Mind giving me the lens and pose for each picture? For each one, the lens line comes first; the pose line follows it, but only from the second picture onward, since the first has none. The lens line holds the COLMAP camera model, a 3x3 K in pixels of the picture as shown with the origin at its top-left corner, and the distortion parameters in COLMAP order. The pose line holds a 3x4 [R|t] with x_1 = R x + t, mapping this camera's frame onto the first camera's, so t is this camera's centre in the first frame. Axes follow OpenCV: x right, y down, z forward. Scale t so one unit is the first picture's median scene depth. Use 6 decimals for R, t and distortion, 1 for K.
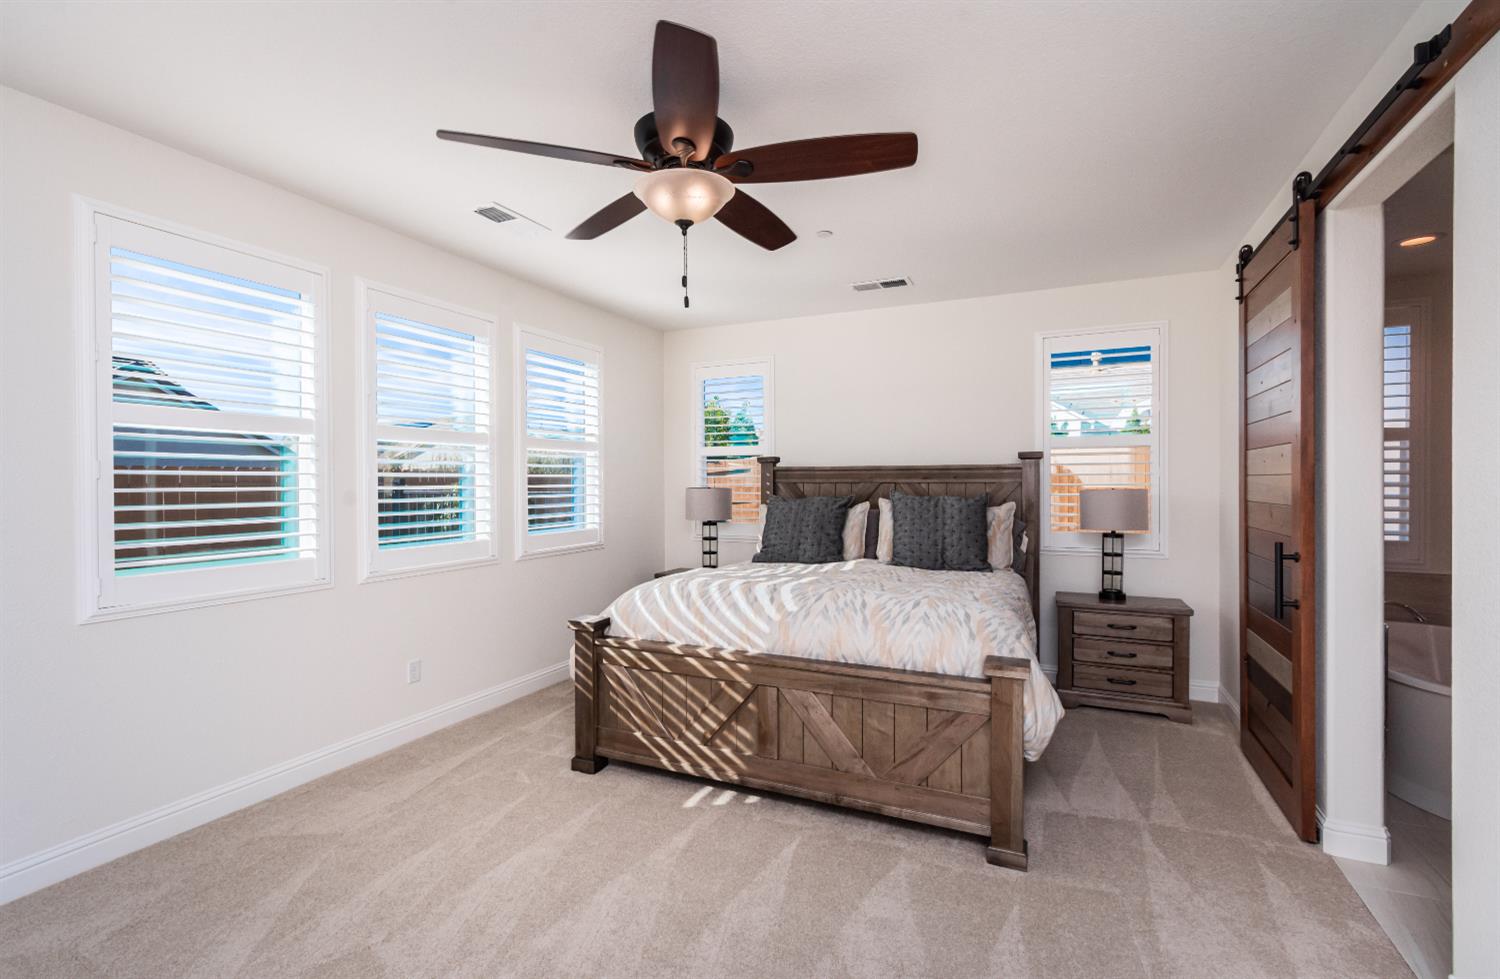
lens RADIAL K [[681.1, 0, 747.9], [0, 681.1, 487.1], [0, 0, 1]] dist [0.000227, -0.001472]
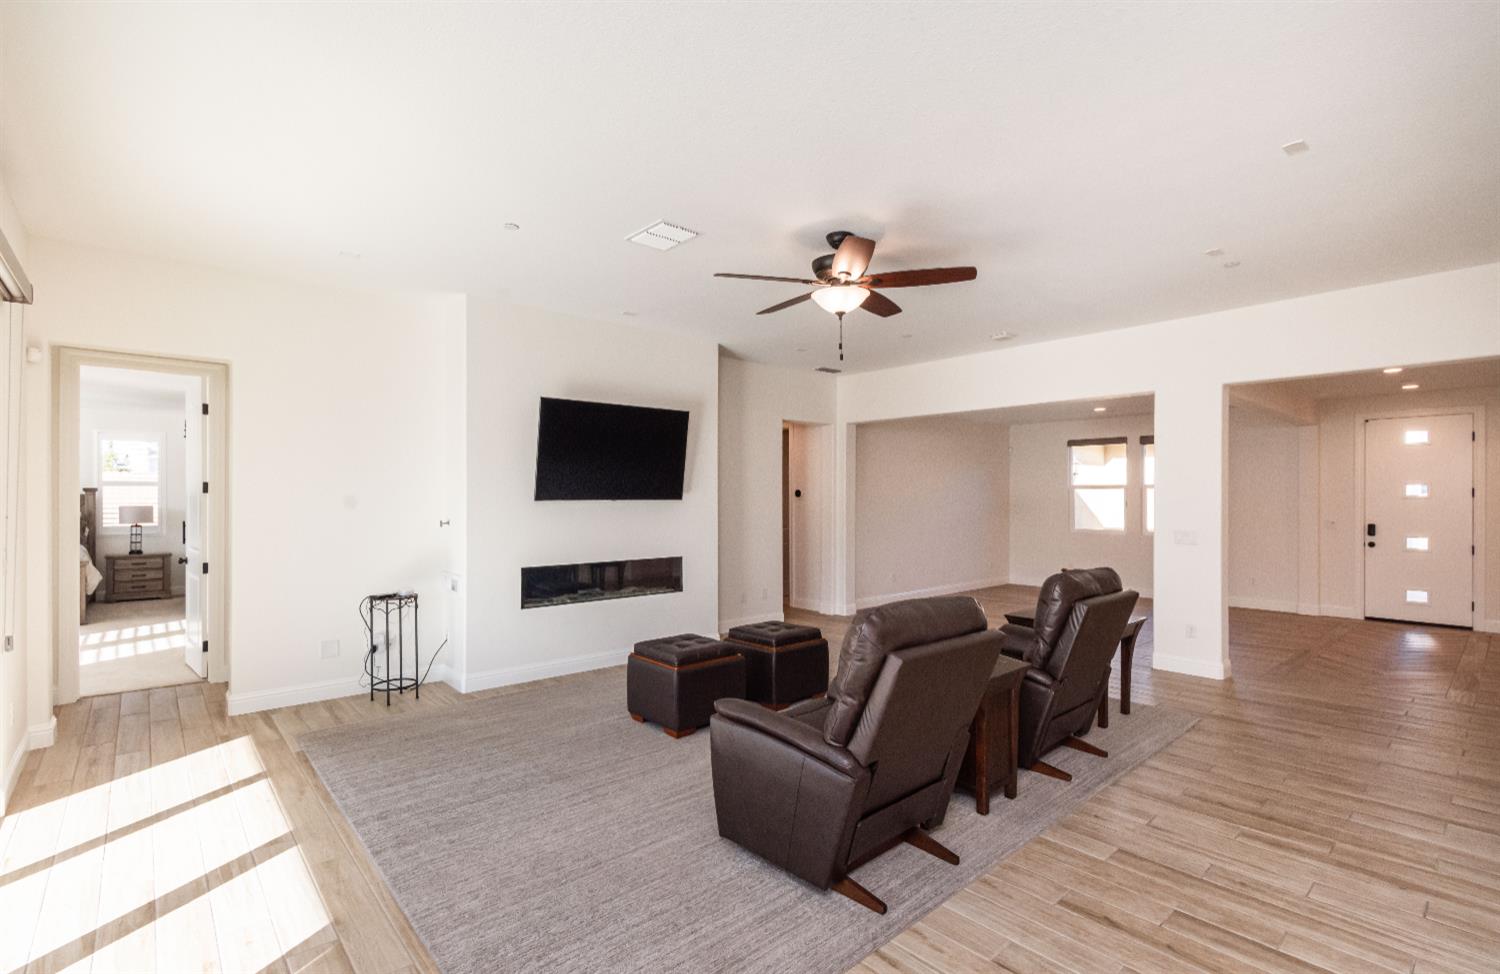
lens RADIAL K [[681.1, 0, 754.5], [0, 681.1, 486.0], [0, 0, 1]] dist [0.000227, -0.001472]
pose [[0.396789, 0.015618, 0.917777, -0.982693], [0.005350, 0.999799, -0.019327, -0.011150], [-0.917894, 0.012579, 0.396626, -2.405165]]
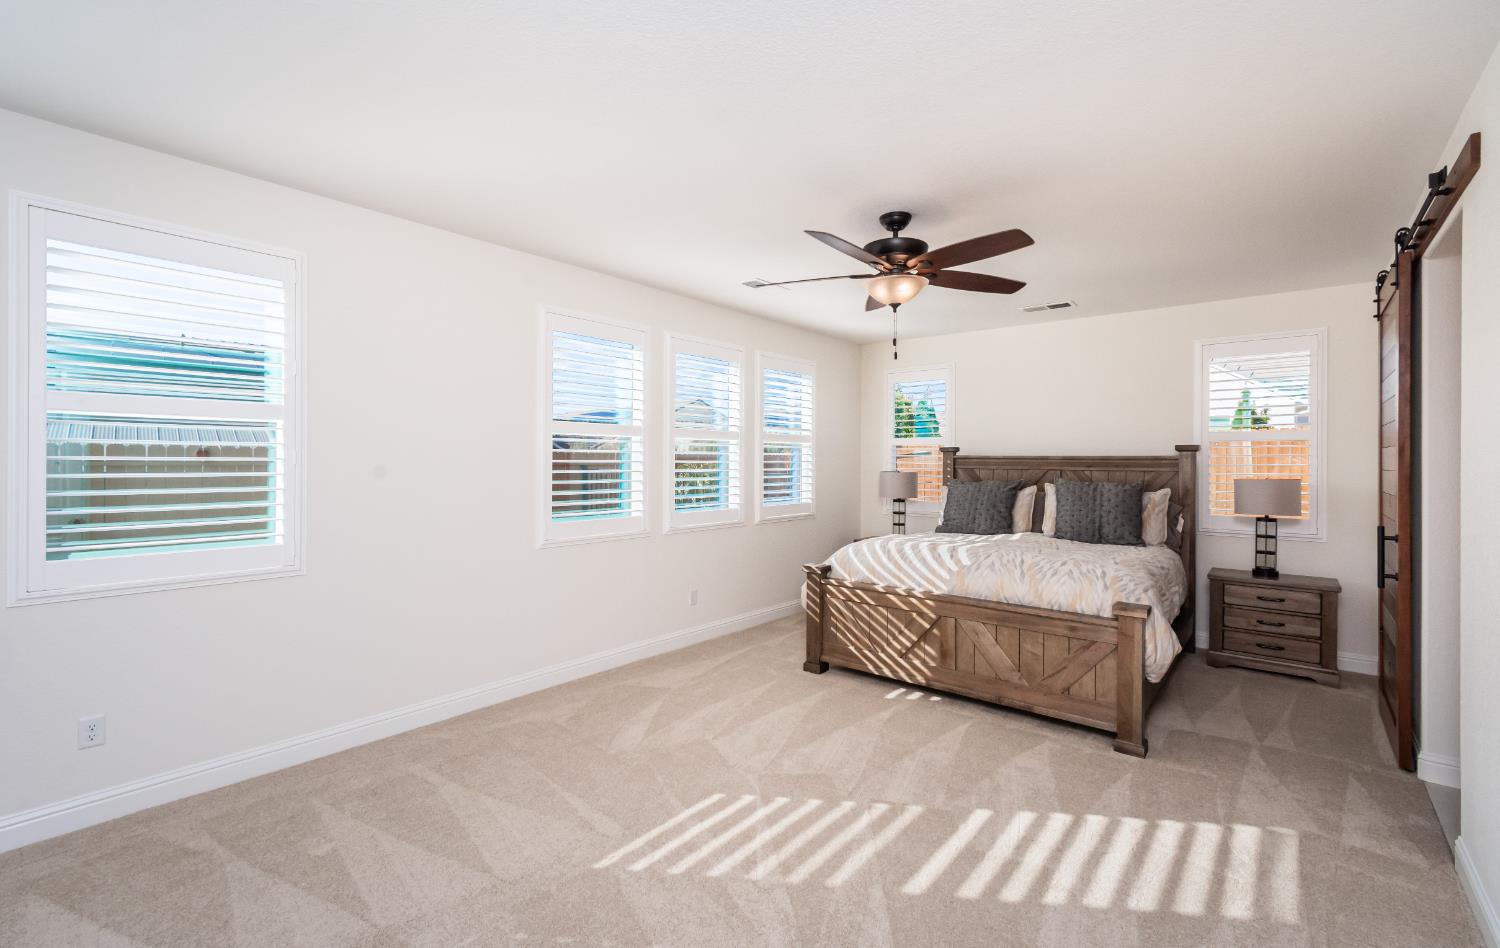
lens RADIAL K [[646.6, 0, 751.9], [0, 646.6, 463.4], [0, 0, 1]] dist [0.000250, 0.000555]
pose [[0.965150, 0.009273, -0.261534, -0.013770], [-0.010469, 0.999940, -0.003182, -0.013533], [0.261489, 0.005809, 0.965189, -0.350309]]
